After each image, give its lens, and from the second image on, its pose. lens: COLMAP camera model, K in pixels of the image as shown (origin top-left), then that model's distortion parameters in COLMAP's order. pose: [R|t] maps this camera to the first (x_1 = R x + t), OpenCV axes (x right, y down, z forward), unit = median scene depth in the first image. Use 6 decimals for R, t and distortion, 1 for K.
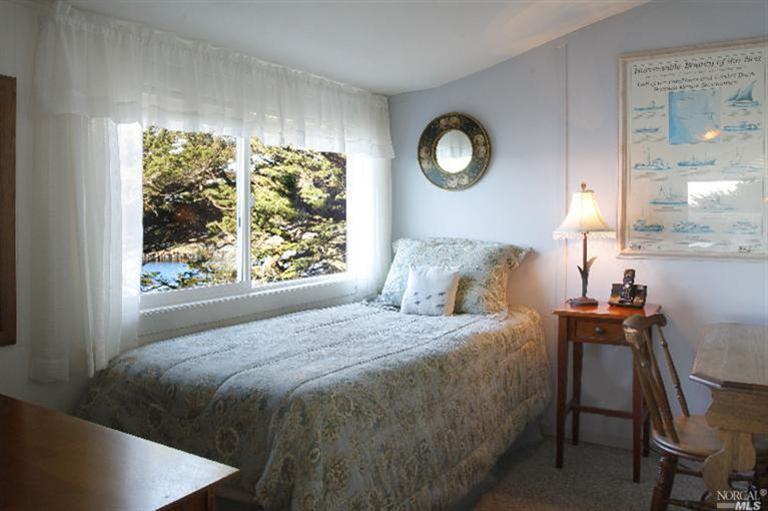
lens RADIAL K [[614.7, 0, 383.5], [0, 614.7, 254.2], [0, 0, 1]] dist [-0.048030, 0.000988]
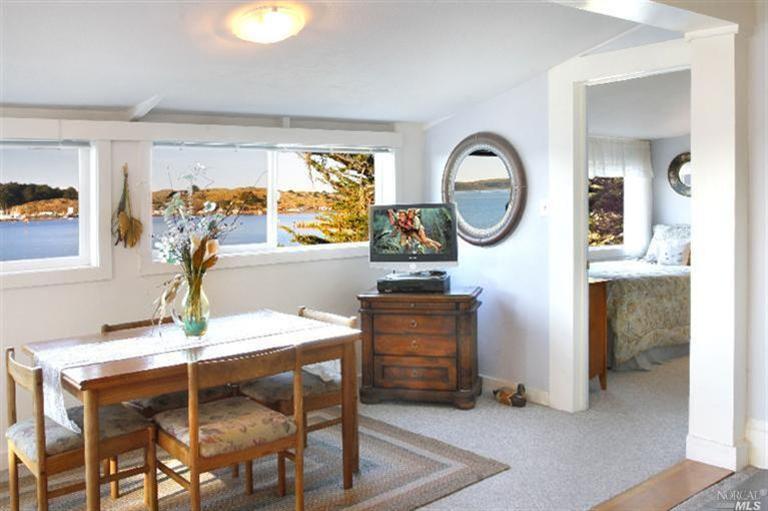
lens RADIAL K [[735.5, 0, 381.8], [0, 735.5, 251.1], [0, 0, 1]] dist [-0.086872, 0.000000]
pose [[0.943382, 0.006110, -0.331653, -0.026396], [-0.006929, 0.999975, -0.001285, 0.059680], [0.331637, 0.003510, 0.943401, -1.215938]]
